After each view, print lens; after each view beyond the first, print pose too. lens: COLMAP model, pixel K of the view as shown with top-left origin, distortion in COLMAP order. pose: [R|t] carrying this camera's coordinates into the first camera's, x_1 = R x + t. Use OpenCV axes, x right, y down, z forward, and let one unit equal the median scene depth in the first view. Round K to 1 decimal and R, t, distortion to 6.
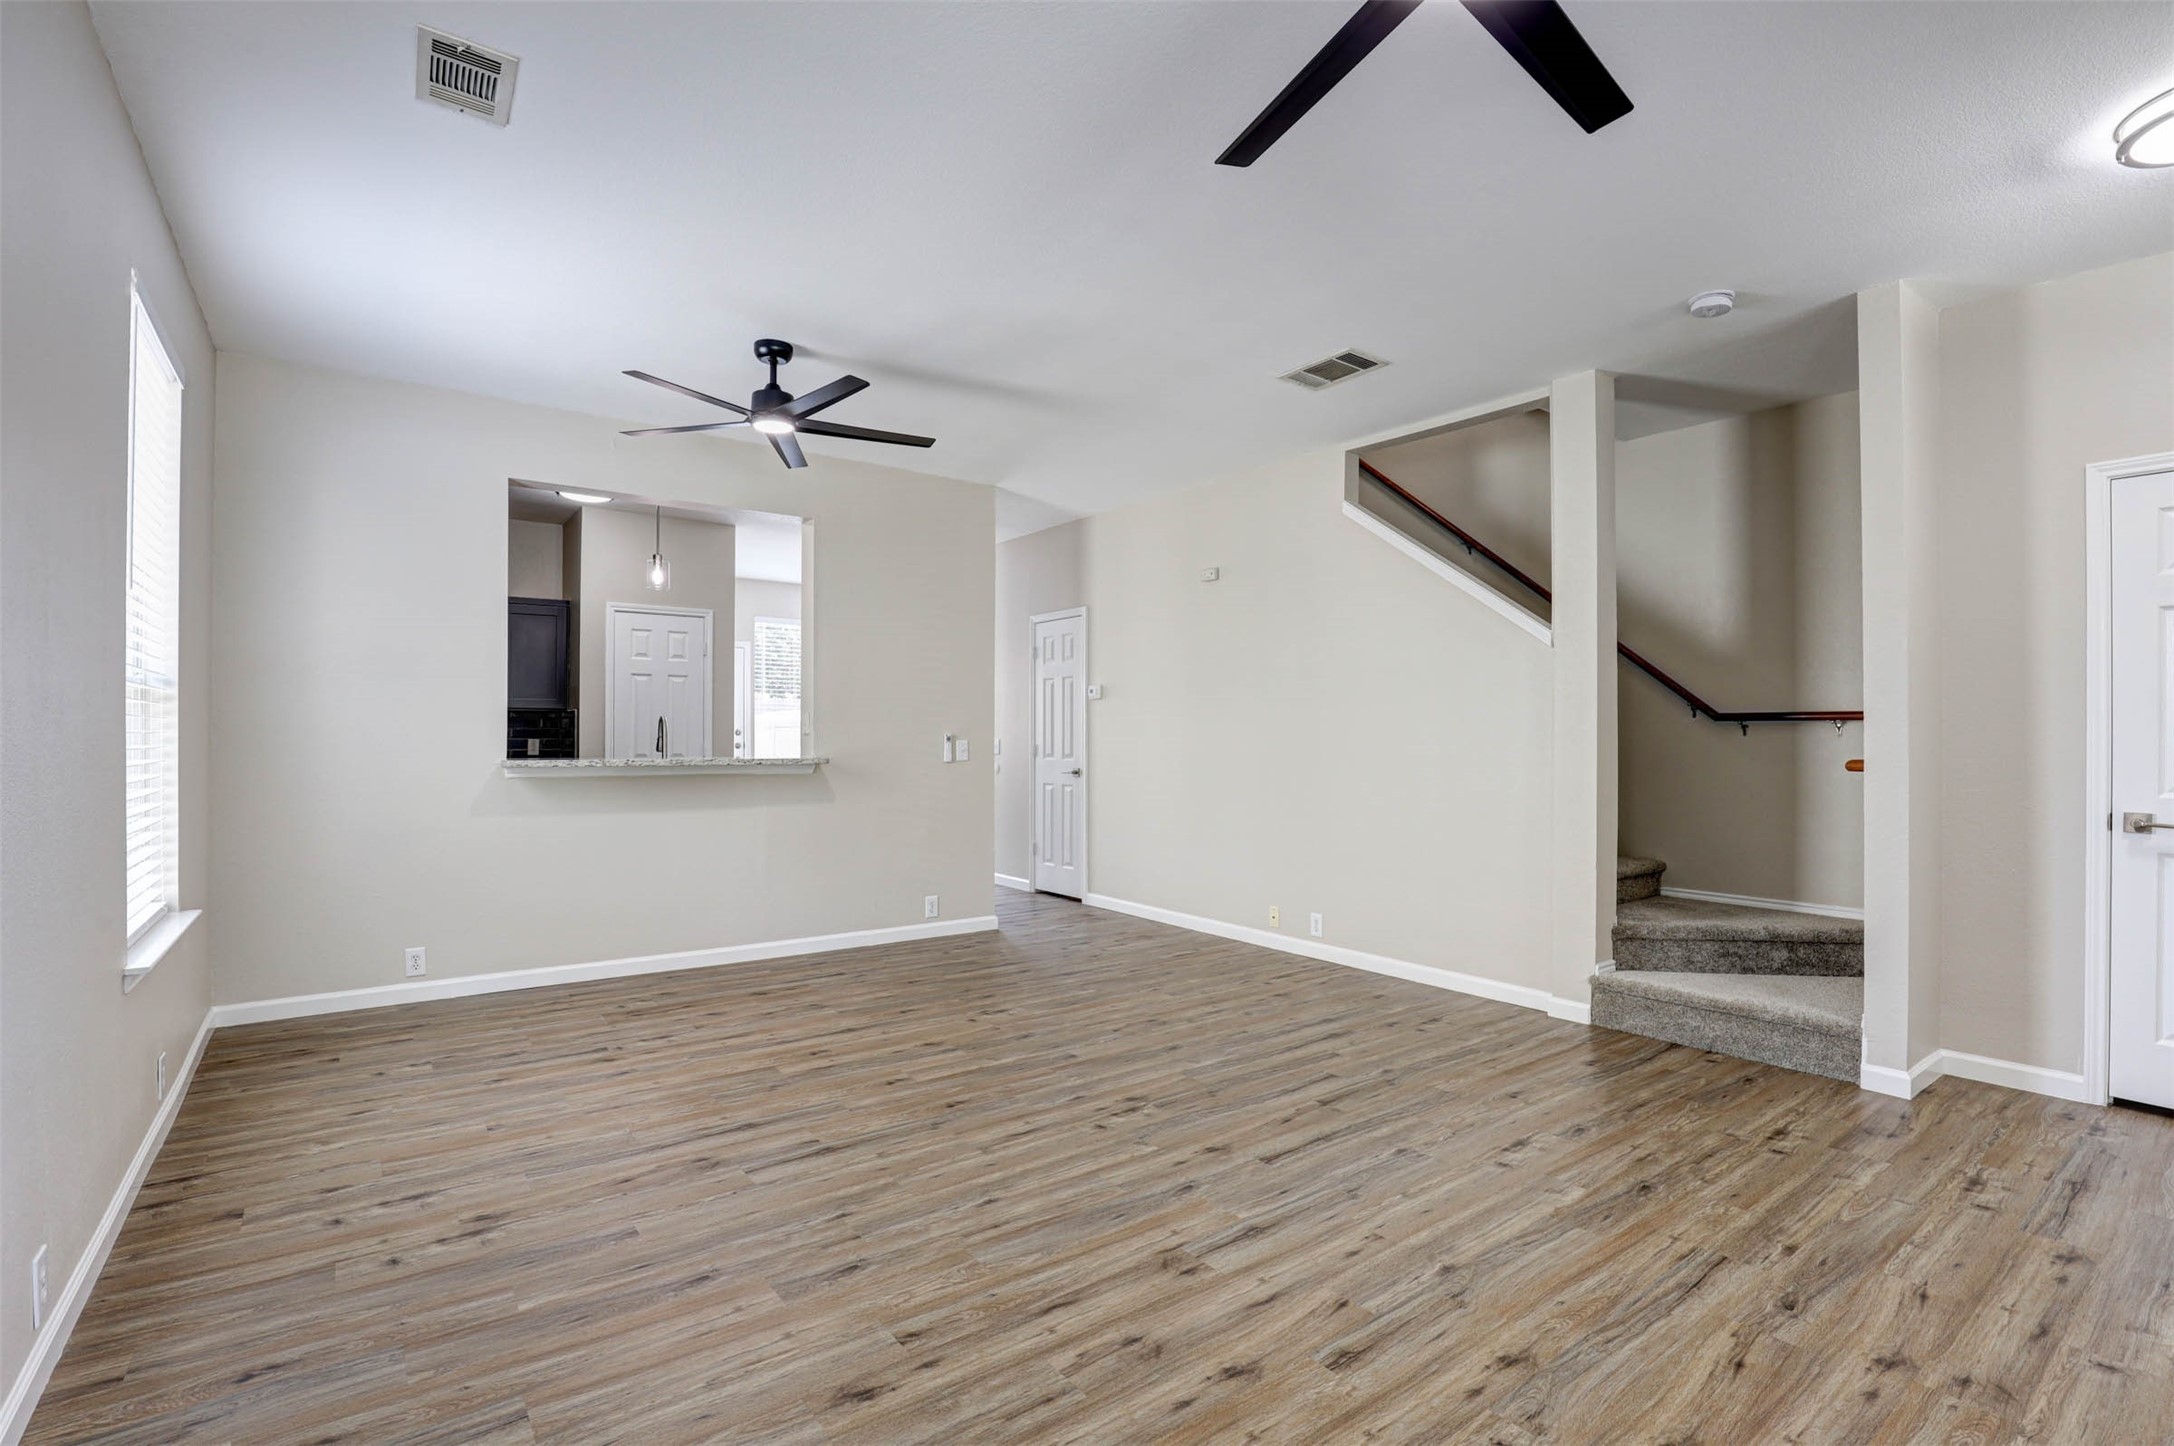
lens RADIAL K [[999.5, 0, 1086.4], [0, 999.5, 729.6], [0, 0, 1]] dist [-0.028853, 0.000368]
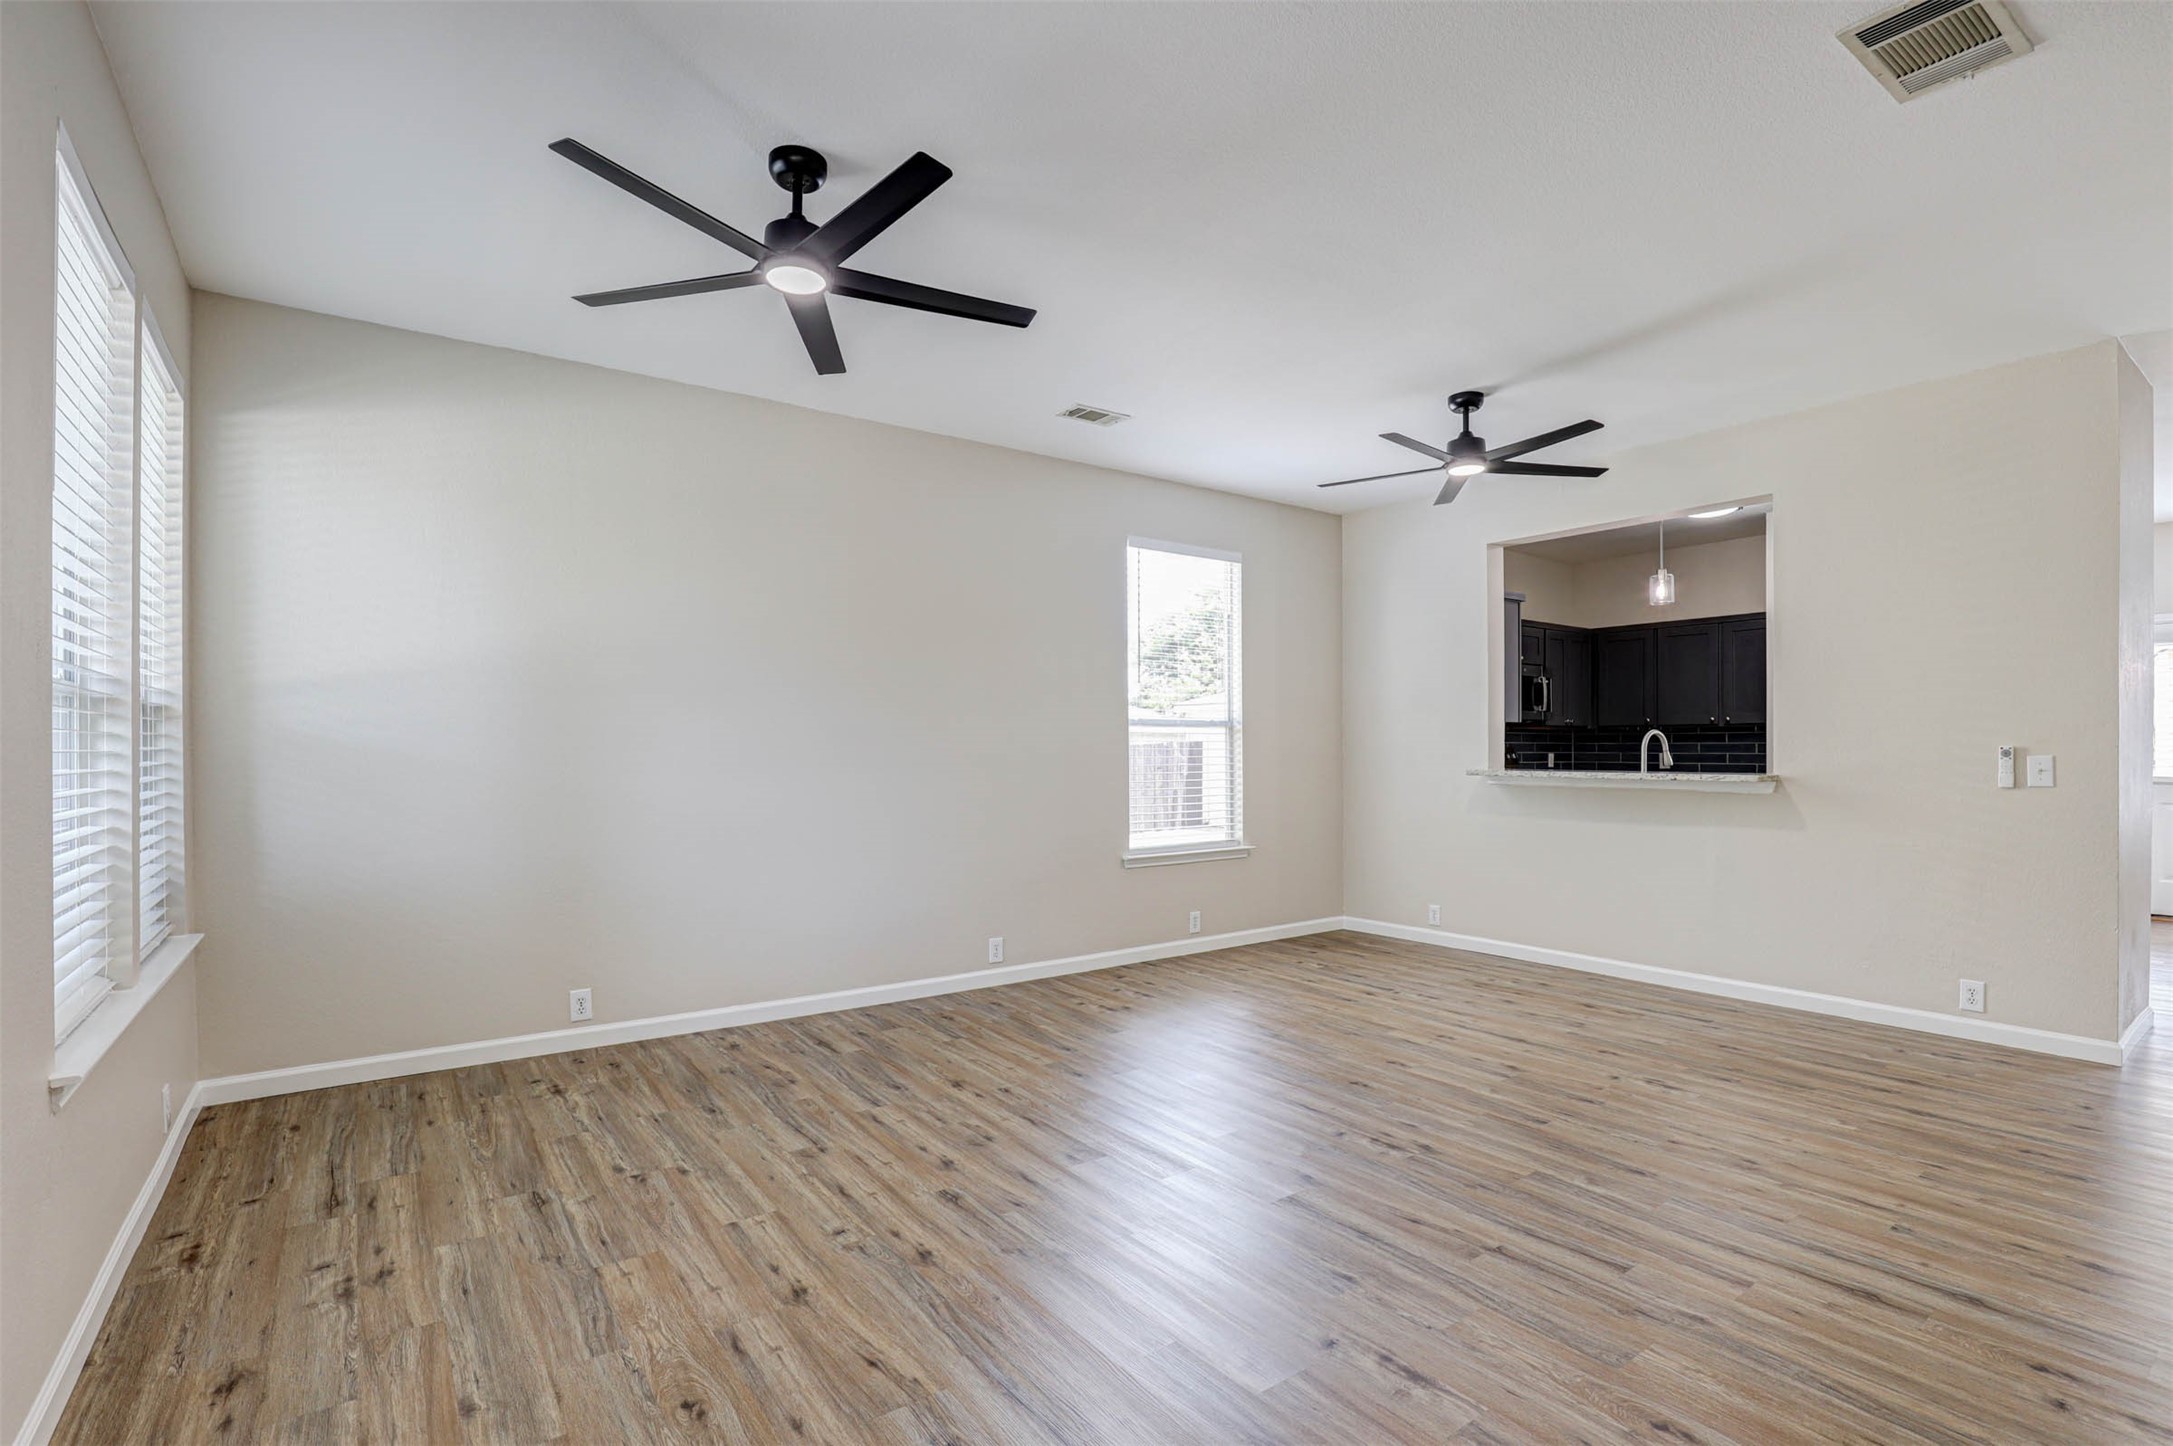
lens RADIAL K [[1014.7, 0, 1077.9], [0, 1014.7, 750.5], [0, 0, 1]] dist [-0.039202, 0.010041]
pose [[-0.026930, -0.003500, -0.999631, 0.924439], [0.007504, 0.999965, -0.003703, 0.009130], [0.999609, -0.007601, -0.026903, 0.674385]]
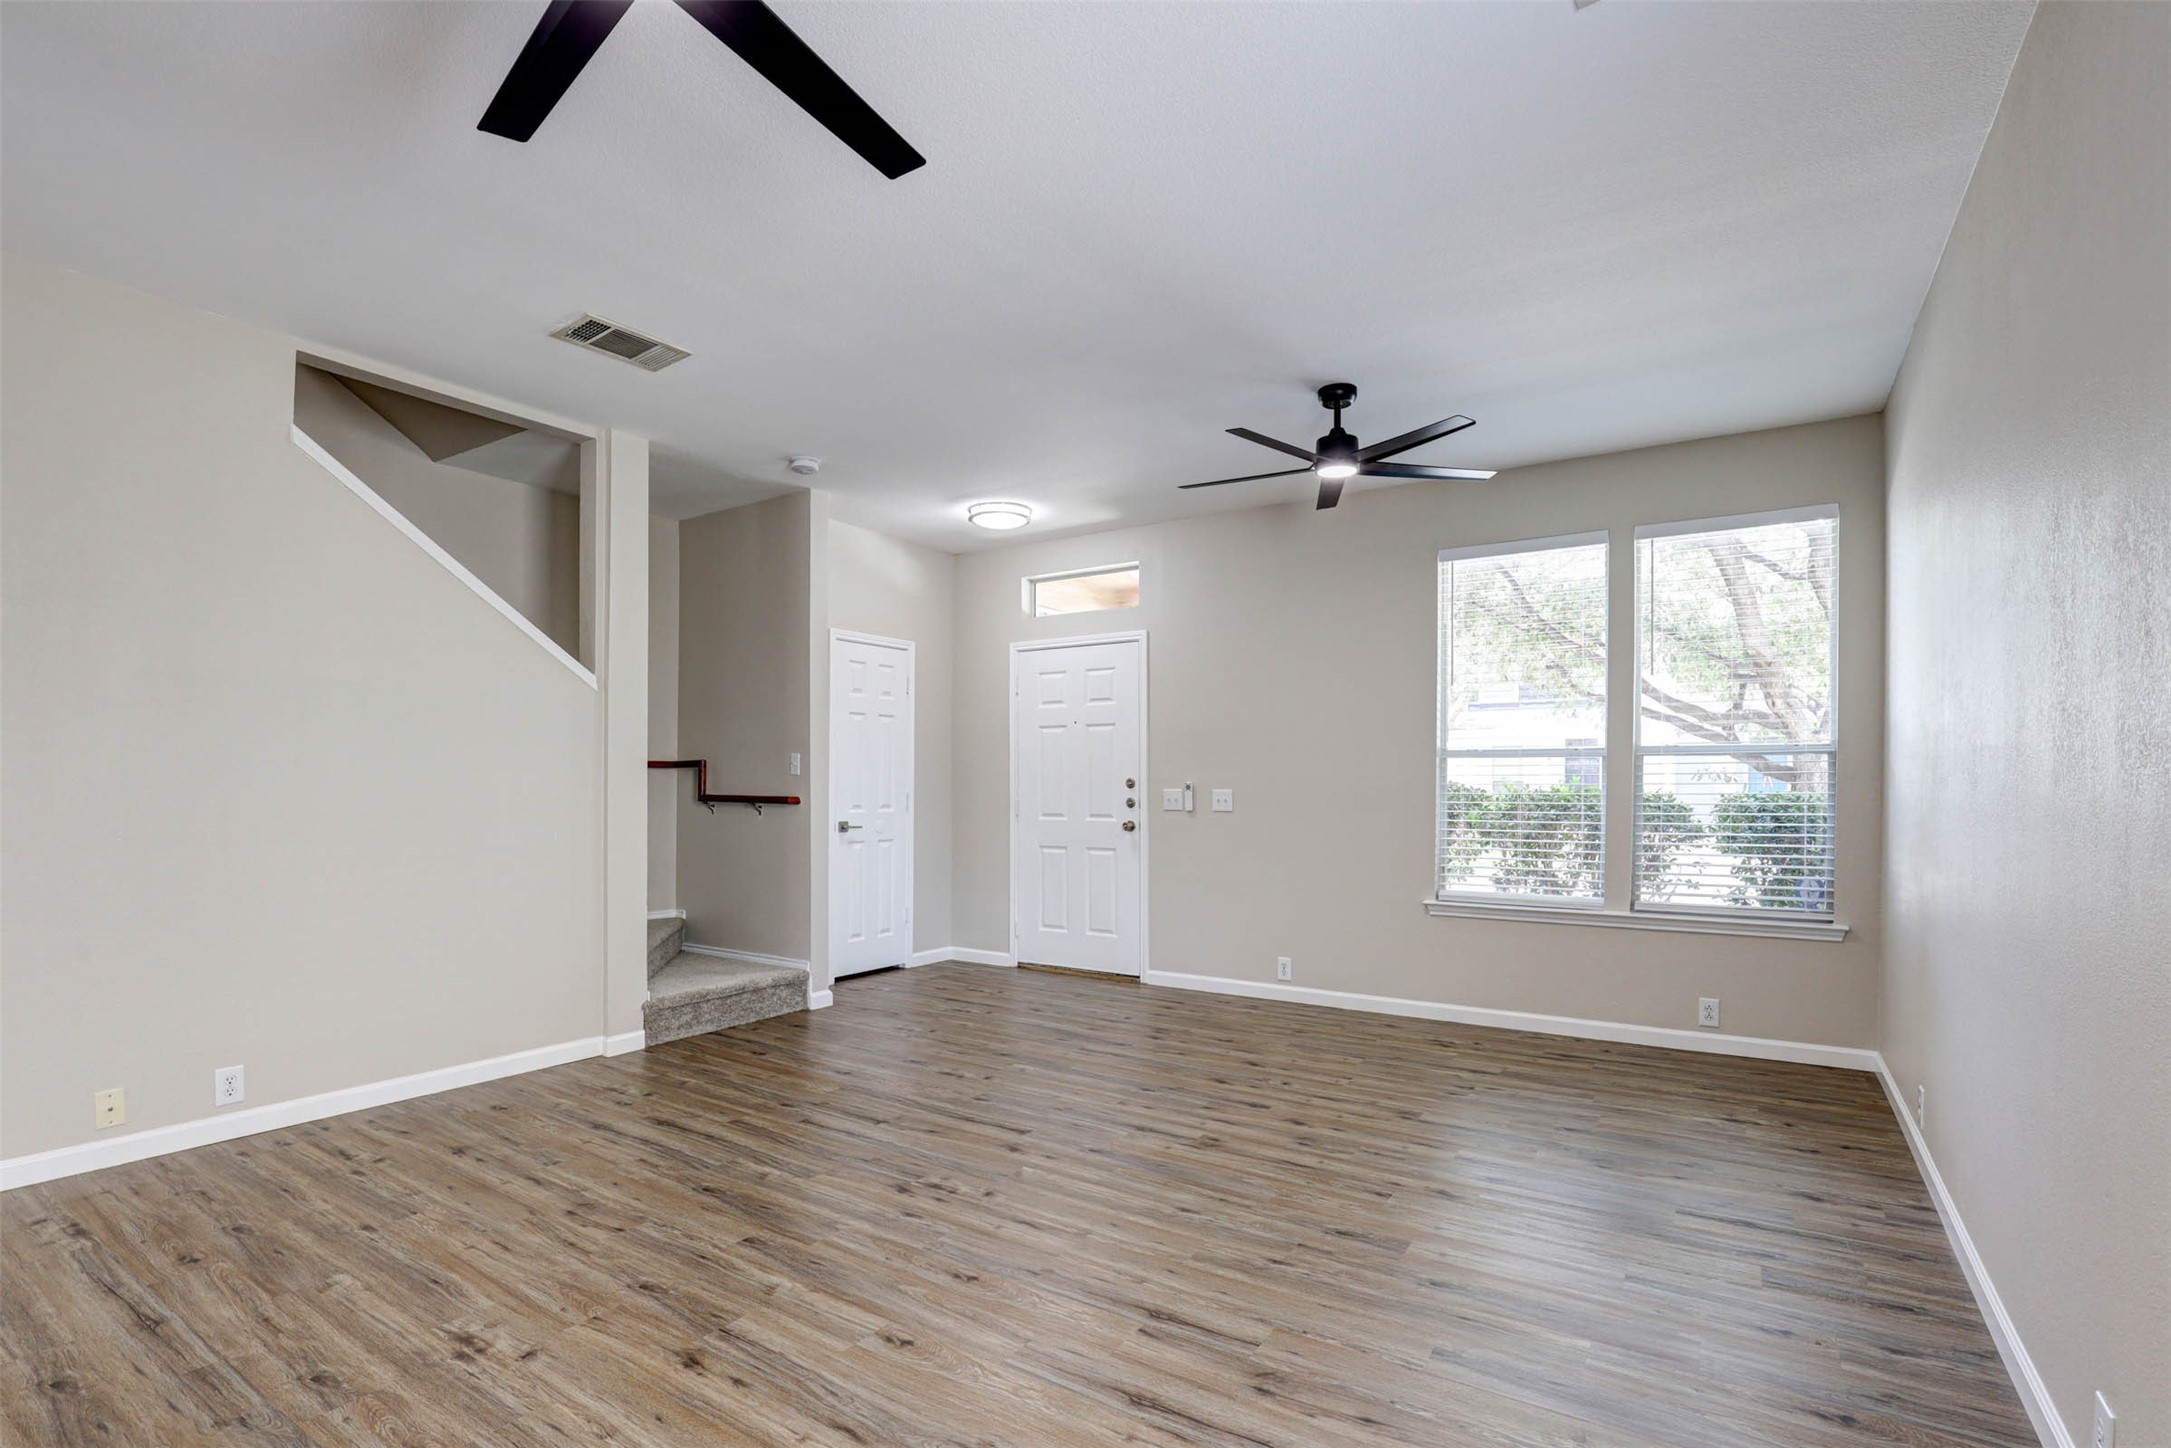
lens RADIAL K [[1002.1, 0, 1095.5], [0, 1002.1, 777.4], [0, 0, 1]] dist [-0.034584, -0.000048]
pose [[-0.345076, 0.000380, 0.938575, -0.807449], [-0.009613, 0.999946, -0.003940, 0.003169], [-0.938525, -0.010382, -0.345054, 1.091692]]
